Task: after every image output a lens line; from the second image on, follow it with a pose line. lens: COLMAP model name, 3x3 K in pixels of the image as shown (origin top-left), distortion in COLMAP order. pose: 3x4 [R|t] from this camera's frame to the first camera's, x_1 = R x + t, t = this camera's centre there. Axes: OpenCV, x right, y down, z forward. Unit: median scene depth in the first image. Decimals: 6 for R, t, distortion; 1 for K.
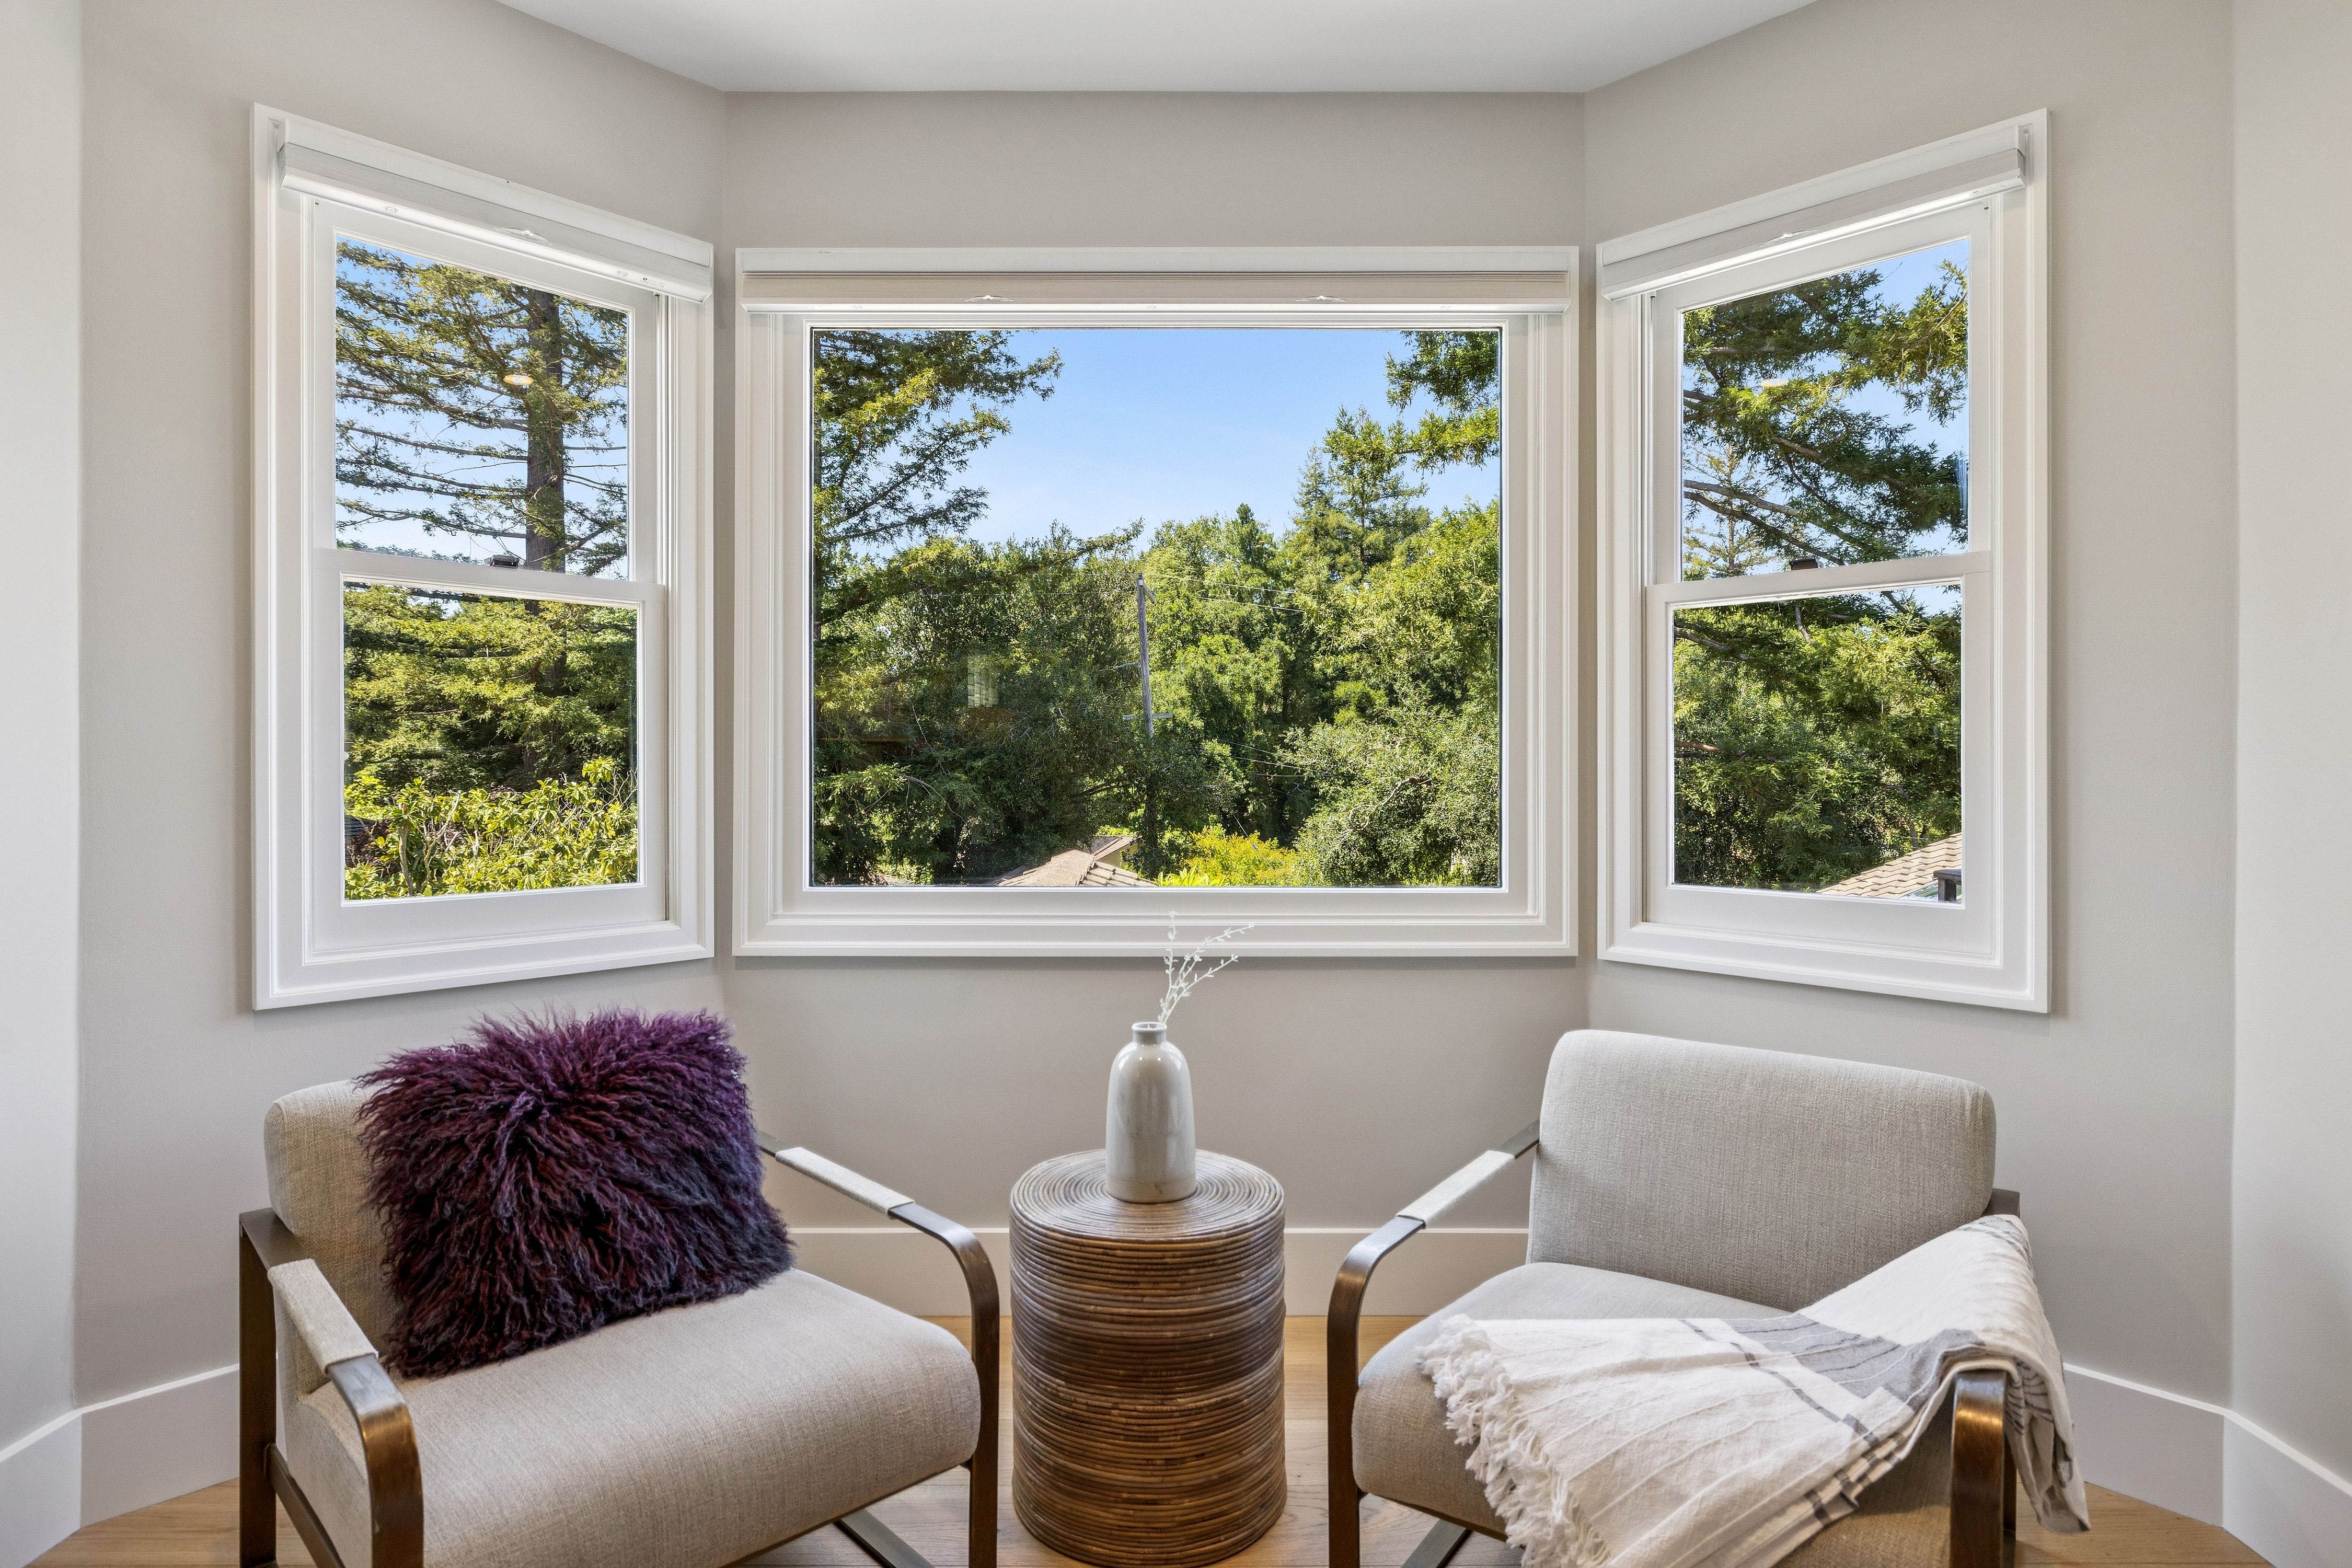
lens RADIAL K [[1266.8, 0, 1227.3], [0, 1266.8, 778.2], [0, 0, 1]] dist [-0.000795, 0.000377]
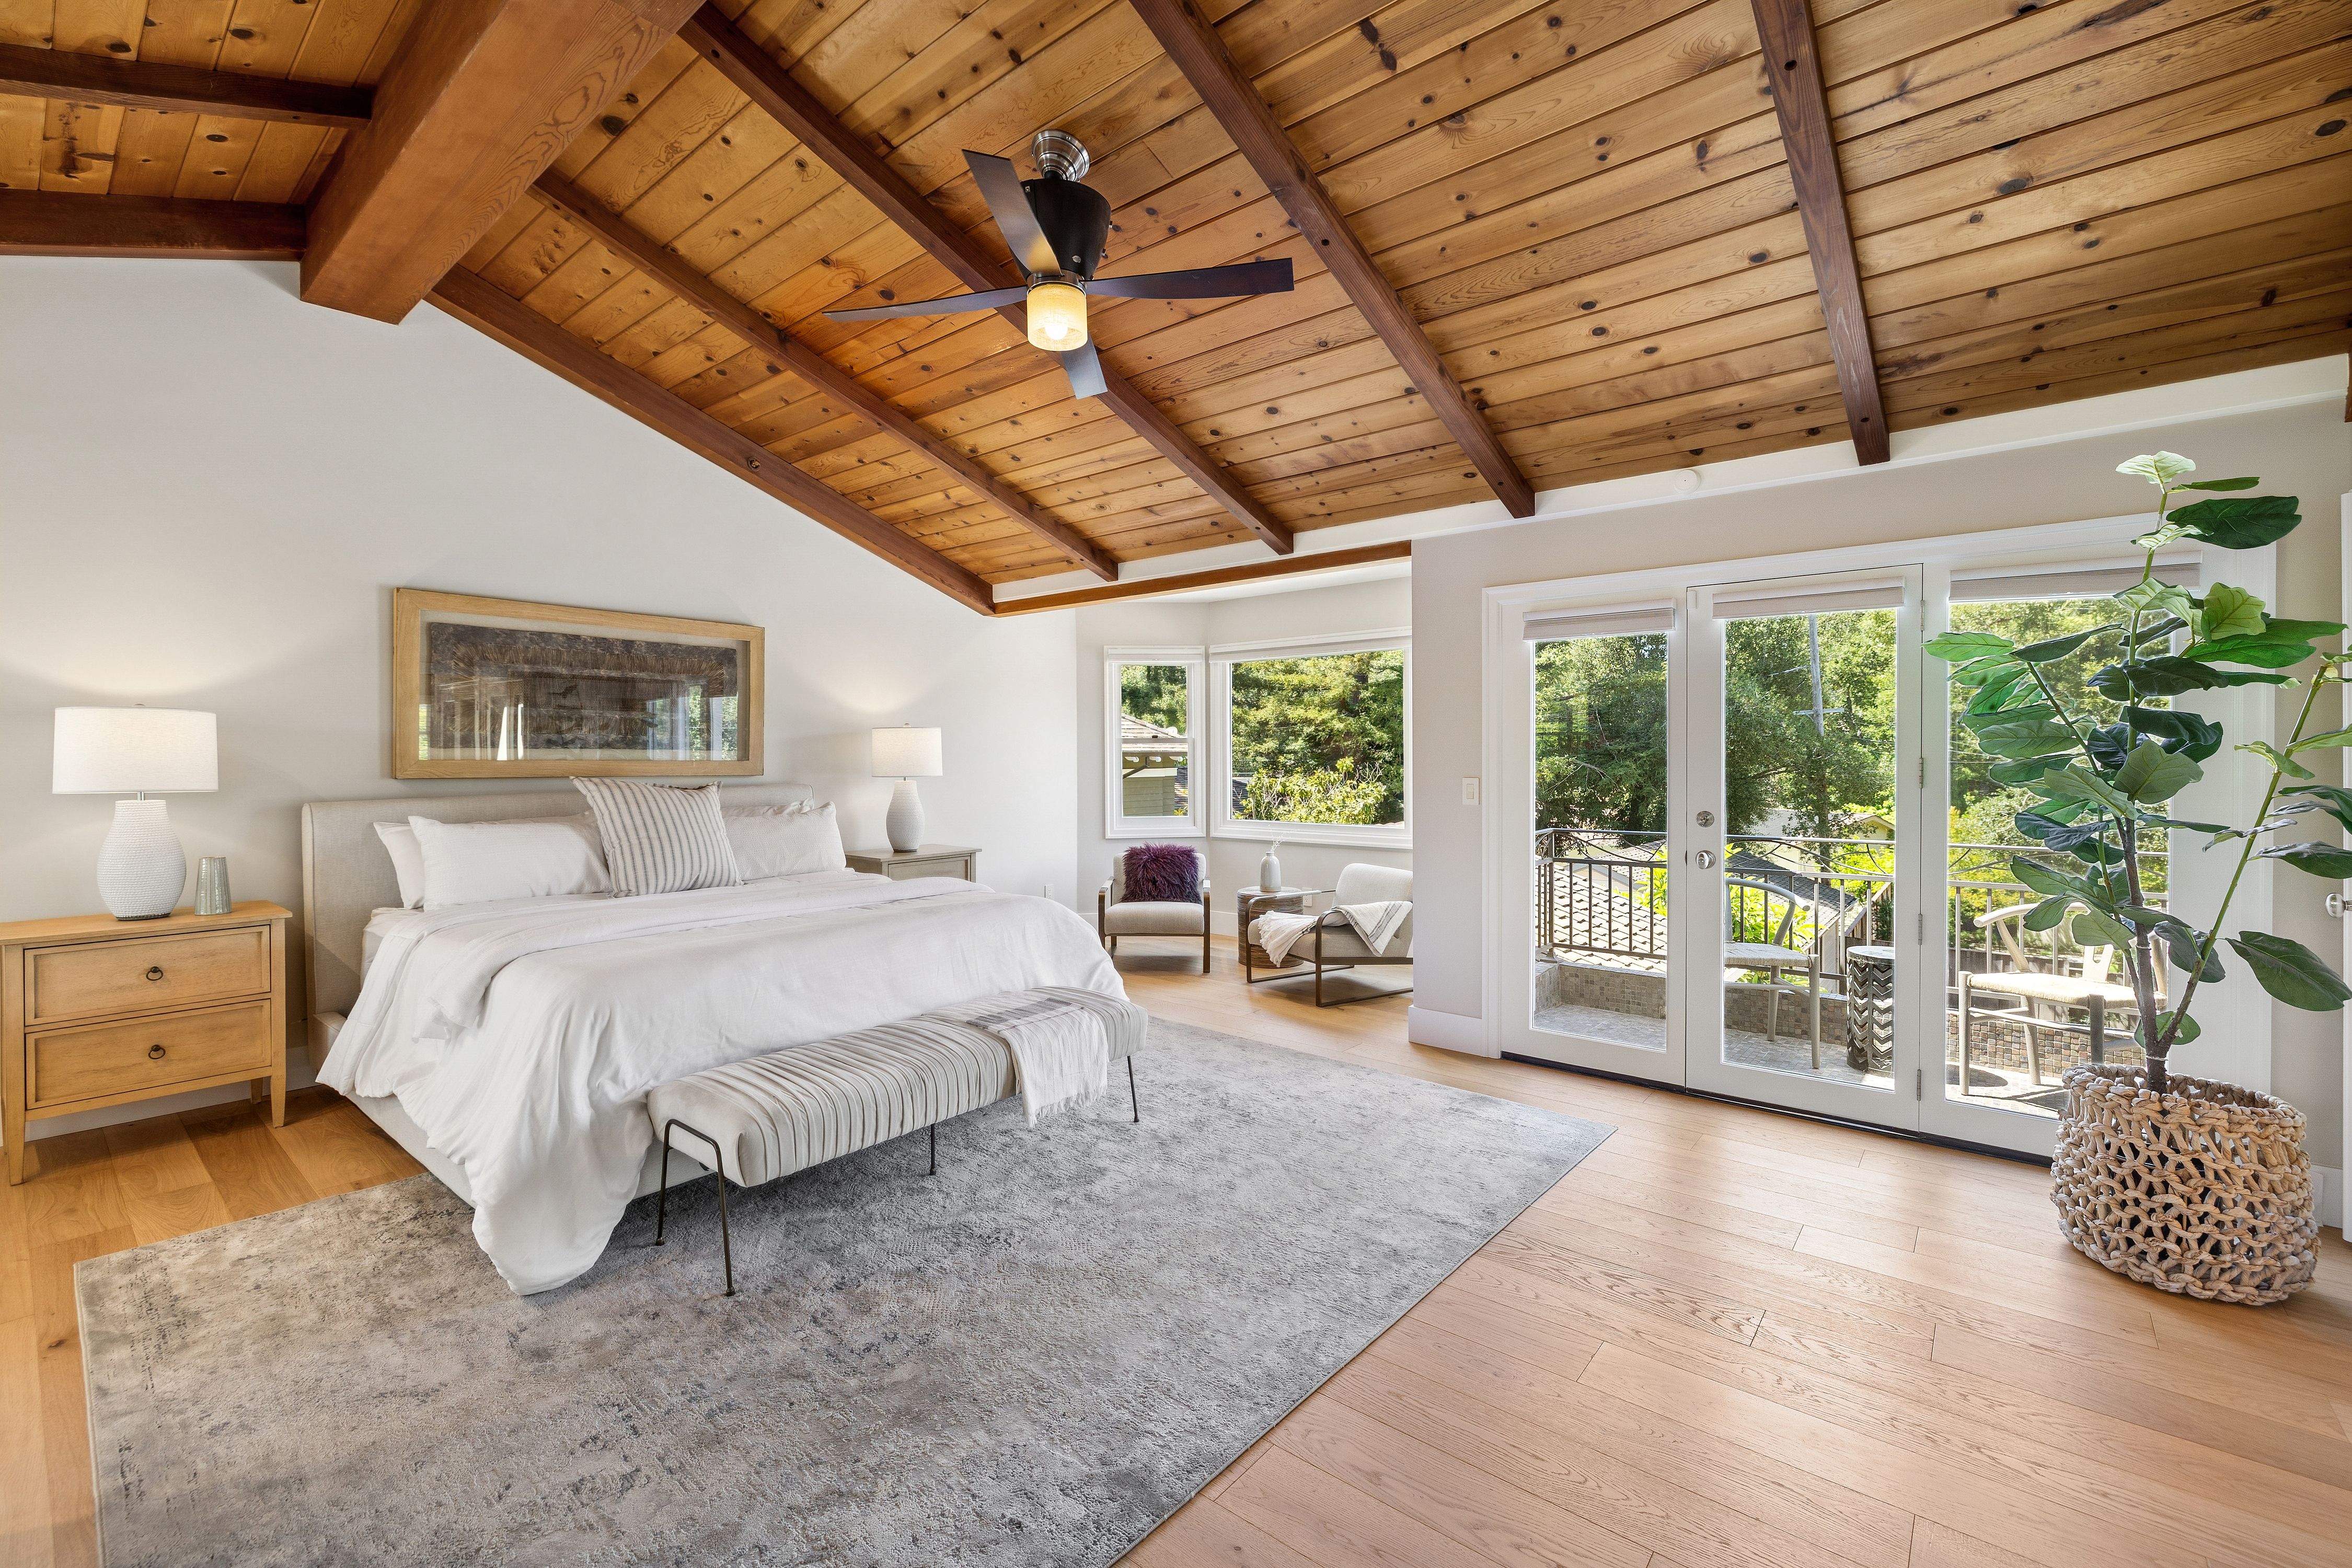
lens RADIAL K [[996.6, 0, 1176.1], [0, 996.6, 769.6], [0, 0, 1]] dist [0.013782, -0.007216]
pose [[0.758403, 0.003932, -0.651774, 0.141918], [0.002548, 0.999956, 0.008998, -0.007647], [0.651781, -0.008485, 0.758360, -0.127169]]
